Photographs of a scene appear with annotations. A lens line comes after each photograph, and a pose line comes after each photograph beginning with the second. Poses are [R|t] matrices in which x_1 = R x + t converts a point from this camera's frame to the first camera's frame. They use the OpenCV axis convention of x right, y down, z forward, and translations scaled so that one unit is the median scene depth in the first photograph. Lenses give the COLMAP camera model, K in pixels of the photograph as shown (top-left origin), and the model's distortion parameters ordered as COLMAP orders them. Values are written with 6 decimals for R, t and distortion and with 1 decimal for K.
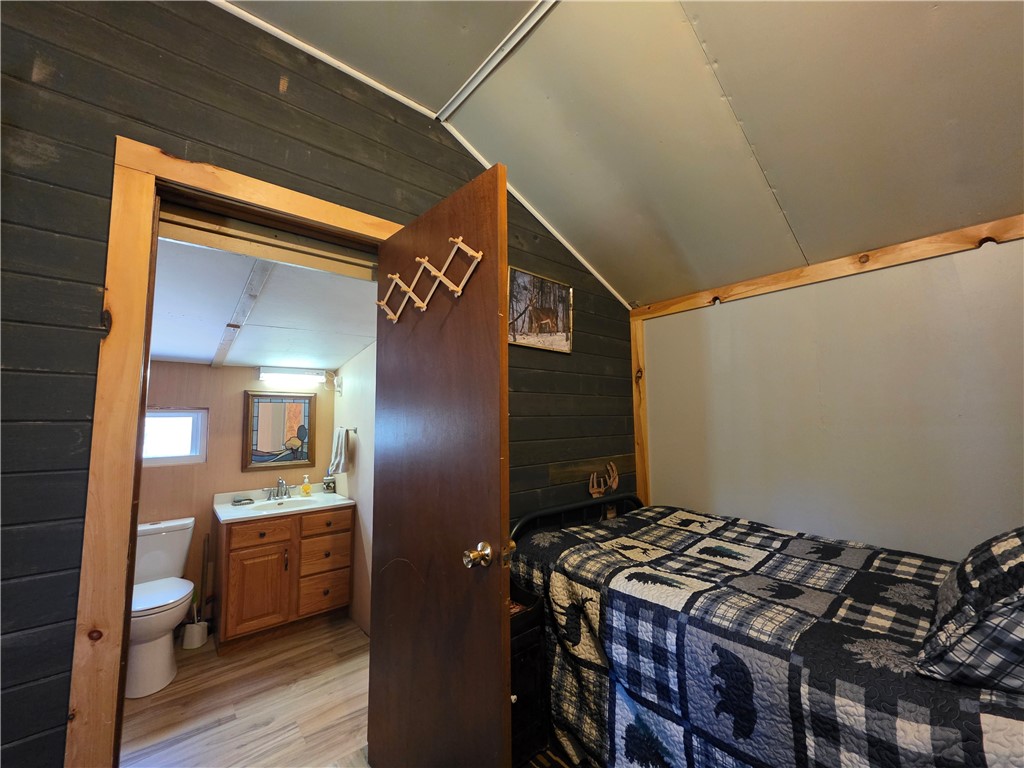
lens RADIAL K [[408.4, 0, 514.3], [0, 408.4, 386.6], [0, 0, 1]] dist [0.002198, -0.000785]
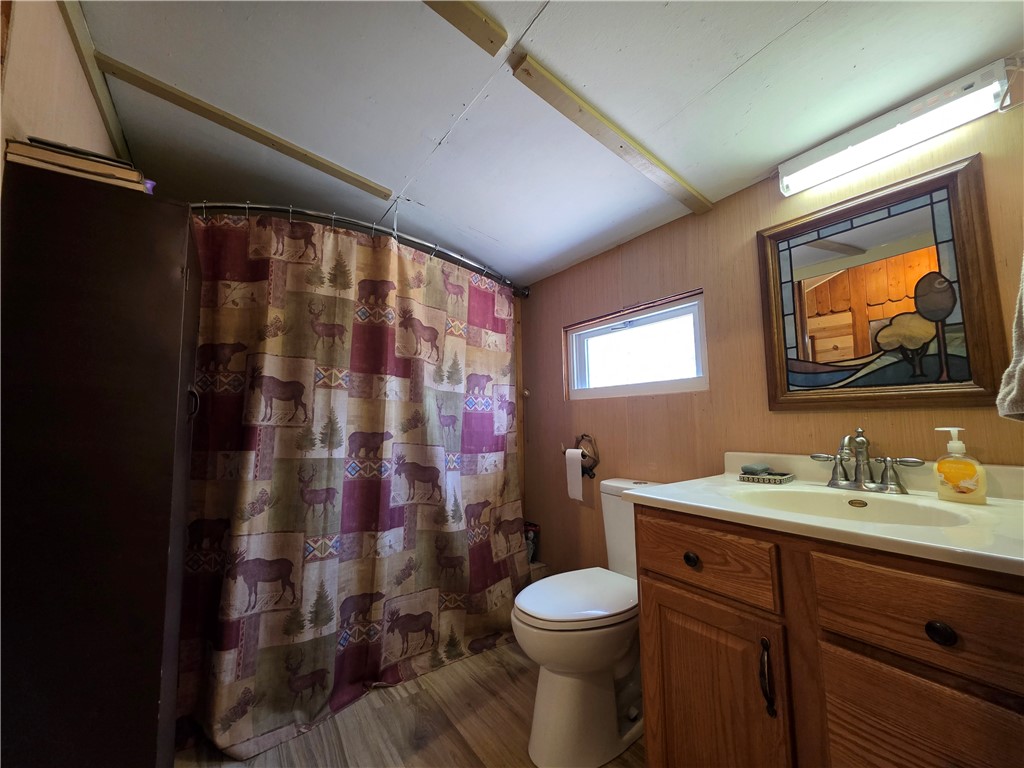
lens RADIAL K [[408.4, 0, 514.5], [0, 408.4, 382.2], [0, 0, 1]] dist [0.002198, -0.000785]
pose [[-0.111002, -0.081385, -0.990482, -0.188043], [0.098278, 0.990857, -0.092430, 0.186001], [0.988949, -0.107602, -0.101989, 0.746500]]
